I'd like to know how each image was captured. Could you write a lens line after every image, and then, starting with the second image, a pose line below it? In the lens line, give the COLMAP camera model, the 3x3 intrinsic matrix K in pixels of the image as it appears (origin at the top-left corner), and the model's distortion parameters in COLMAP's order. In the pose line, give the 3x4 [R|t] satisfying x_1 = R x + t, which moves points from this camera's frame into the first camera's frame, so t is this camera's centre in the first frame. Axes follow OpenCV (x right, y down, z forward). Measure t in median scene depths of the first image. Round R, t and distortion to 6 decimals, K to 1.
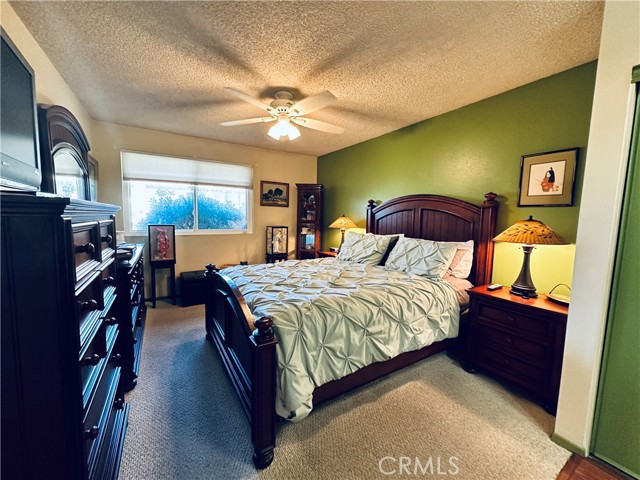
lens RADIAL K [[255.5, 0, 316.1], [0, 255.5, 236.6], [0, 0, 1]] dist [-0.003293, 0.000725]
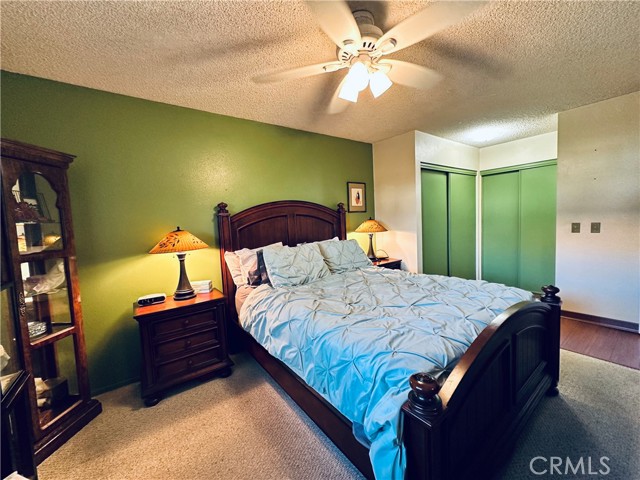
lens RADIAL K [[255.5, 0, 316.0], [0, 255.5, 242.9], [0, 0, 1]] dist [-0.003293, 0.000725]
pose [[-0.058302, -0.097364, 0.993540, -0.849361], [0.135856, 0.985200, 0.104519, -0.125947], [-0.989012, 0.141072, -0.044212, 1.316551]]
